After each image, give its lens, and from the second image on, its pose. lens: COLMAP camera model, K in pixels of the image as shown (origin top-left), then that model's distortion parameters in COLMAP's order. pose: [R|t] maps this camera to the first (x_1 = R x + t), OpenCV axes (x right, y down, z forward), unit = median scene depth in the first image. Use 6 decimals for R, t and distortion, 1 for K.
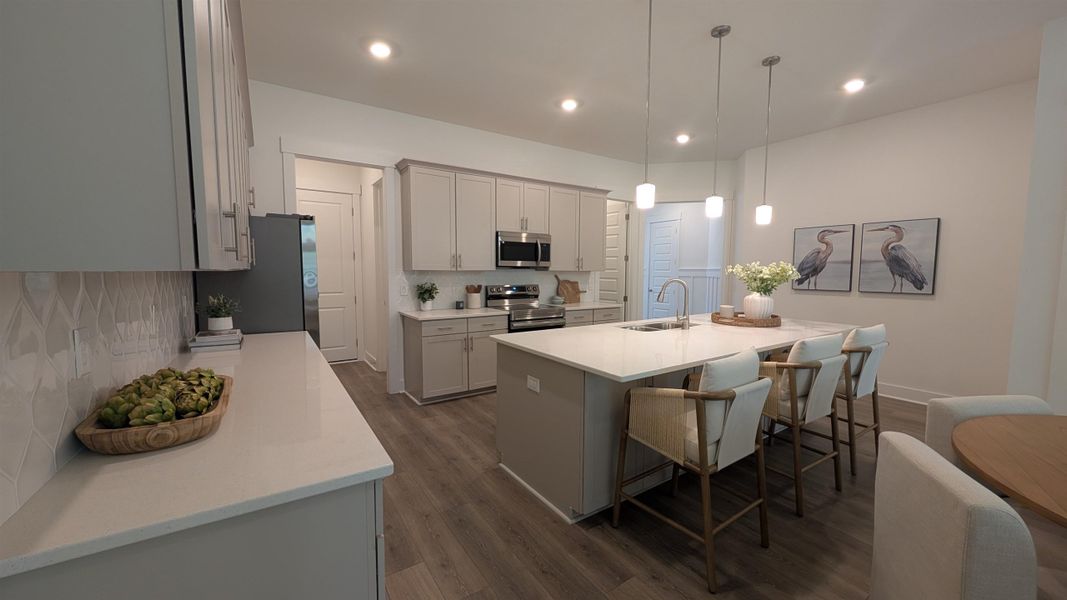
lens RADIAL K [[400.8, 0, 533.5], [0, 400.8, 300.0], [0, 0, 1]] dist [-0.000485, 0.000120]
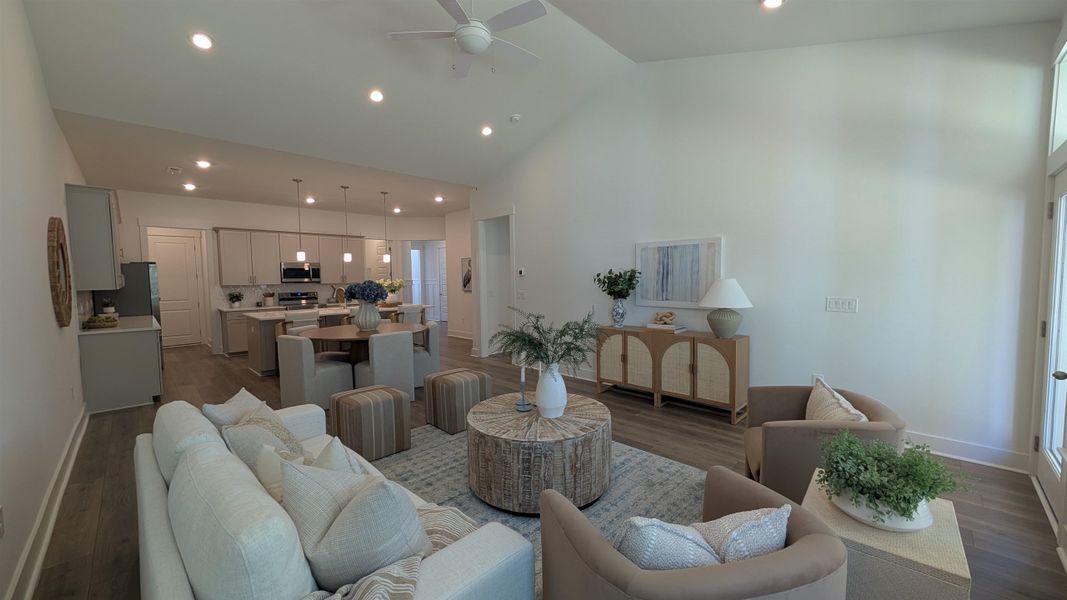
lens RADIAL K [[400.8, 0, 533.5], [0, 400.8, 300.0], [0, 0, 1]] dist [-0.000485, 0.000120]
pose [[0.979596, -0.028815, 0.198899, 0.693654], [0.032574, 0.999347, -0.015653, 0.065365], [-0.198319, 0.021812, 0.979895, -1.040131]]
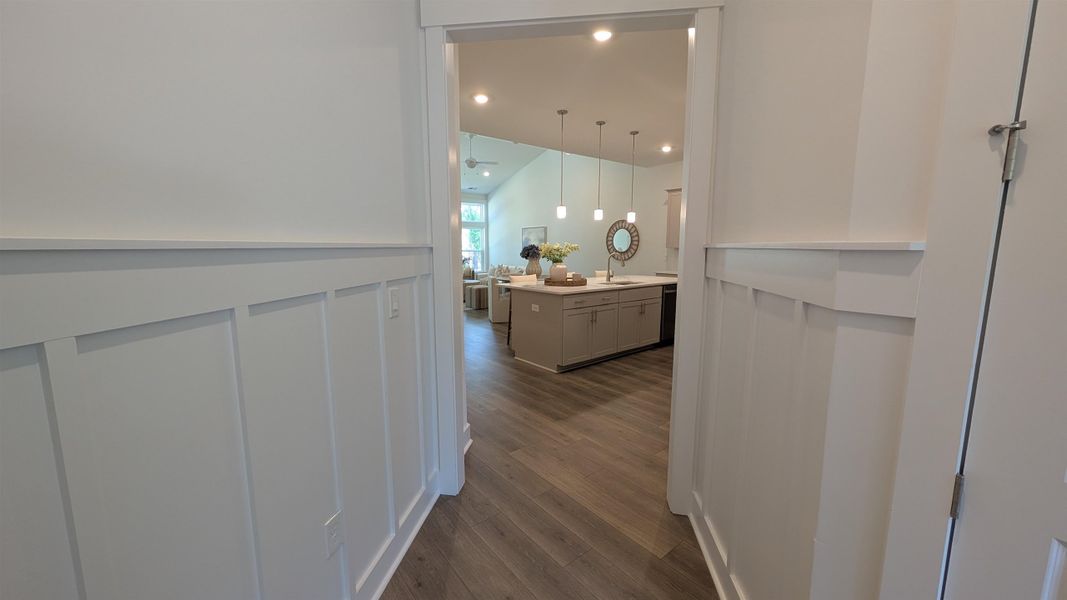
lens RADIAL K [[400.8, 0, 533.5], [0, 400.8, 300.0], [0, 0, 1]] dist [-0.000485, 0.000120]
pose [[-0.995597, 0.007032, -0.093476, 0.617959], [-0.012493, 0.978333, 0.206661, -0.148522], [0.092904, 0.206919, -0.973937, 1.918606]]
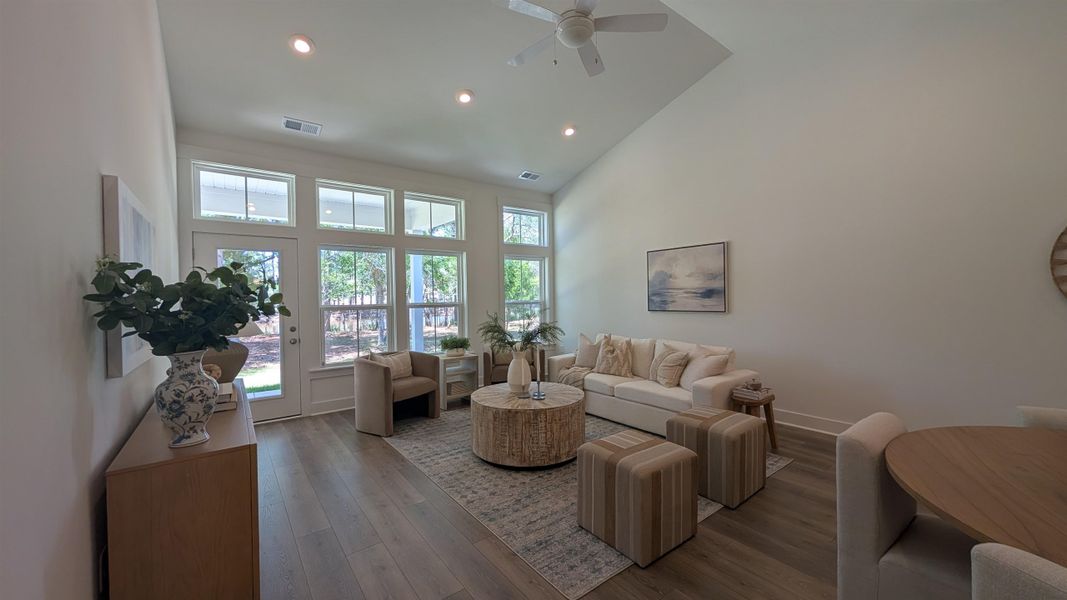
lens RADIAL K [[400.8, 0, 533.5], [0, 400.8, 300.0], [0, 0, 1]] dist [-0.000485, 0.000120]
pose [[-0.997451, 0.010152, -0.070623, 0.866320], [0.004133, 0.996385, 0.084857, -0.020396], [0.071229, 0.084349, -0.993887, 0.358164]]
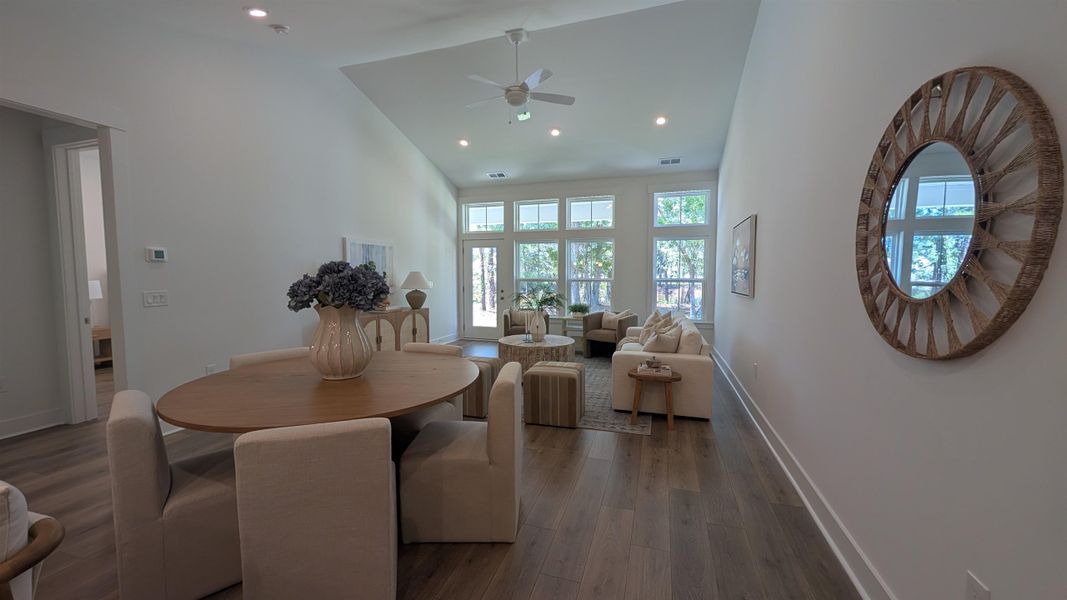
lens RADIAL K [[400.8, 0, 533.5], [0, 400.8, 300.0], [0, 0, 1]] dist [-0.000485, 0.000120]
pose [[-0.626598, -0.055037, 0.777397, -0.085755], [0.055545, 0.991813, 0.114987, -0.021104], [-0.777361, 0.115231, -0.618411, 0.308456]]
